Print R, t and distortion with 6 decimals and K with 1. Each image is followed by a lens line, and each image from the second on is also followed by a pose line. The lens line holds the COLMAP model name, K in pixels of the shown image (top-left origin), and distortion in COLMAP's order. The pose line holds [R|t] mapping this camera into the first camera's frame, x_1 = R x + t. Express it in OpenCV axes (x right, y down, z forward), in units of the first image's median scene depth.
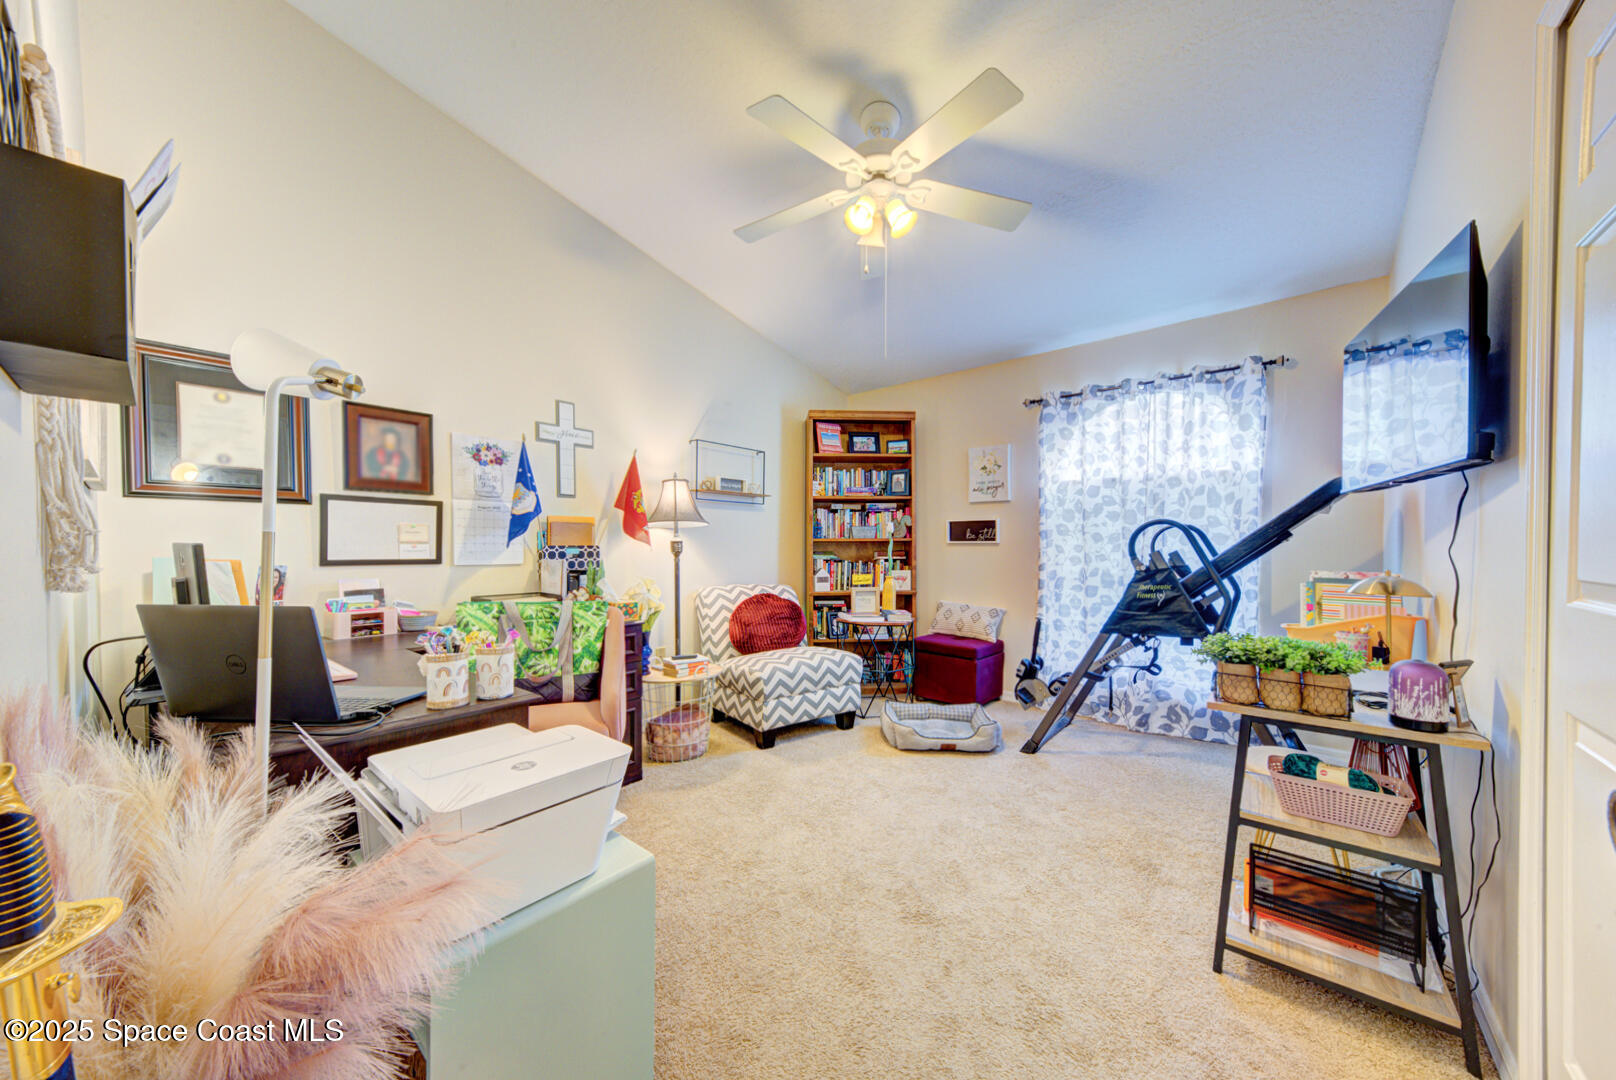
lens RADIAL K [[544.2, 0, 810.5], [0, 544.2, 554.4], [0, 0, 1]] dist [-0.025895, -0.000193]
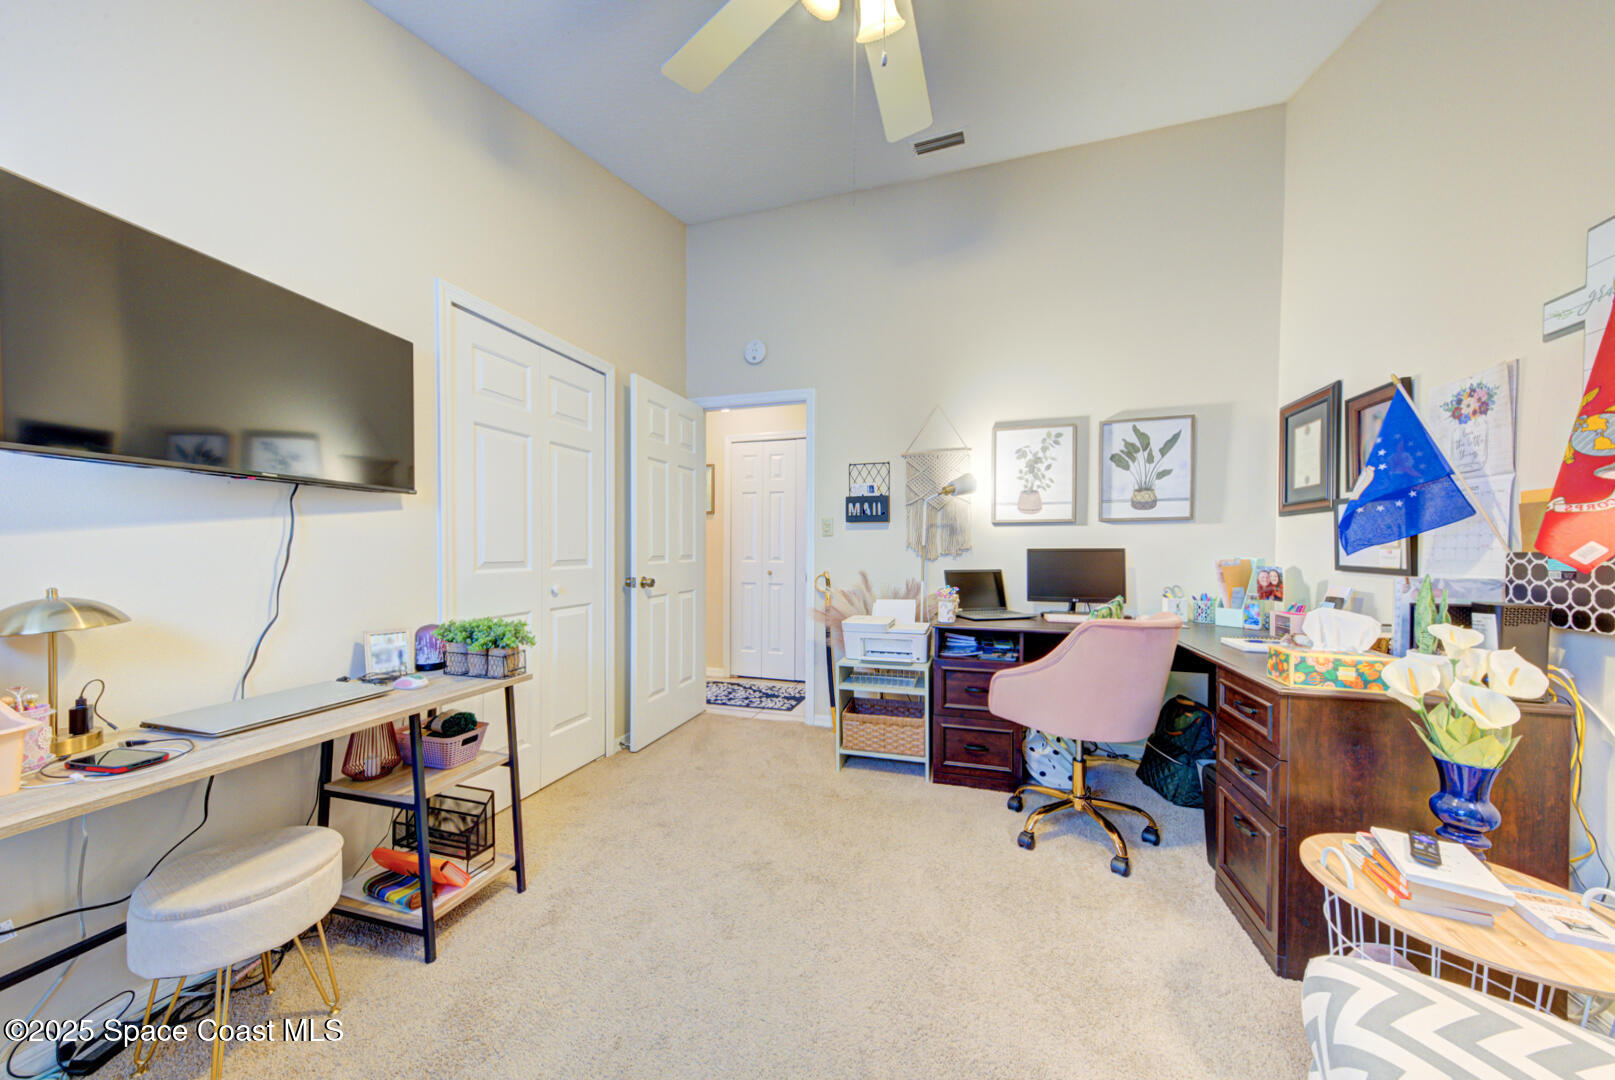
lens RADIAL K [[543.8, 0, 810.0], [0, 543.8, 554.4], [0, 0, 1]] dist [-0.025895, -0.000193]
pose [[-0.925059, 0.006998, -0.379760, 0.327759], [-0.002256, 0.999711, 0.023917, -0.024938], [0.379818, 0.022981, -0.924776, 1.269435]]
